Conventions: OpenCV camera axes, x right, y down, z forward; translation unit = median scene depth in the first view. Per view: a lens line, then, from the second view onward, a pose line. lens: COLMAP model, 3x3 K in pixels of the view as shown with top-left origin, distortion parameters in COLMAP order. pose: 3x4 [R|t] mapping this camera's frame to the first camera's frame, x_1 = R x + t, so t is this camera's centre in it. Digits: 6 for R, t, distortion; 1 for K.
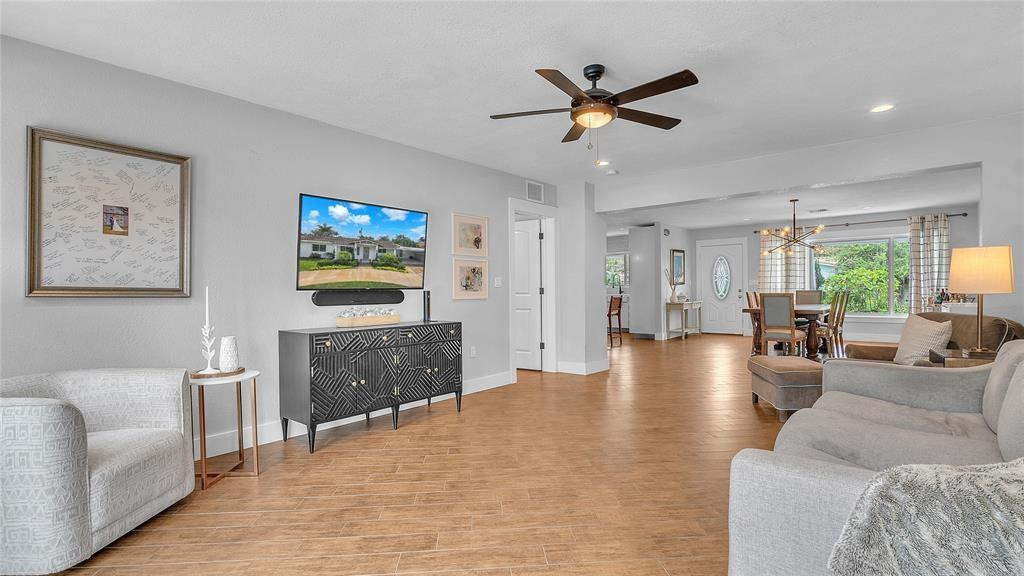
lens RADIAL K [[488.3, 0, 503.7], [0, 488.3, 297.7], [0, 0, 1]] dist [-0.007172, 0.000585]
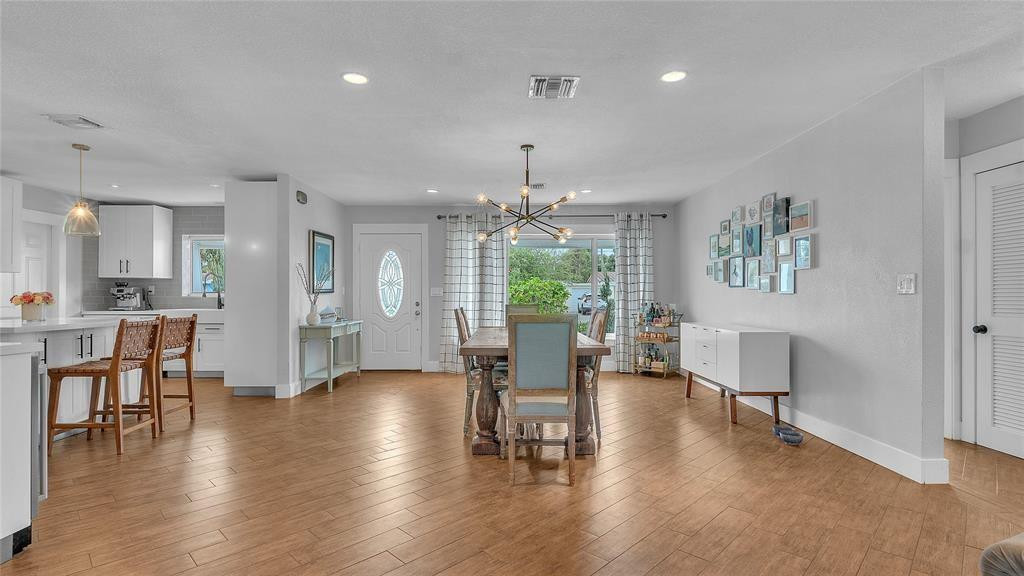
lens RADIAL K [[488.3, 0, 514.3], [0, 488.3, 292.2], [0, 0, 1]] dist [-0.007172, 0.000585]
pose [[0.759928, 0.018494, 0.649744, 0.178903], [0.002711, 0.999496, -0.031621, -0.010515], [-0.650001, 0.025791, 0.759495, 0.477085]]
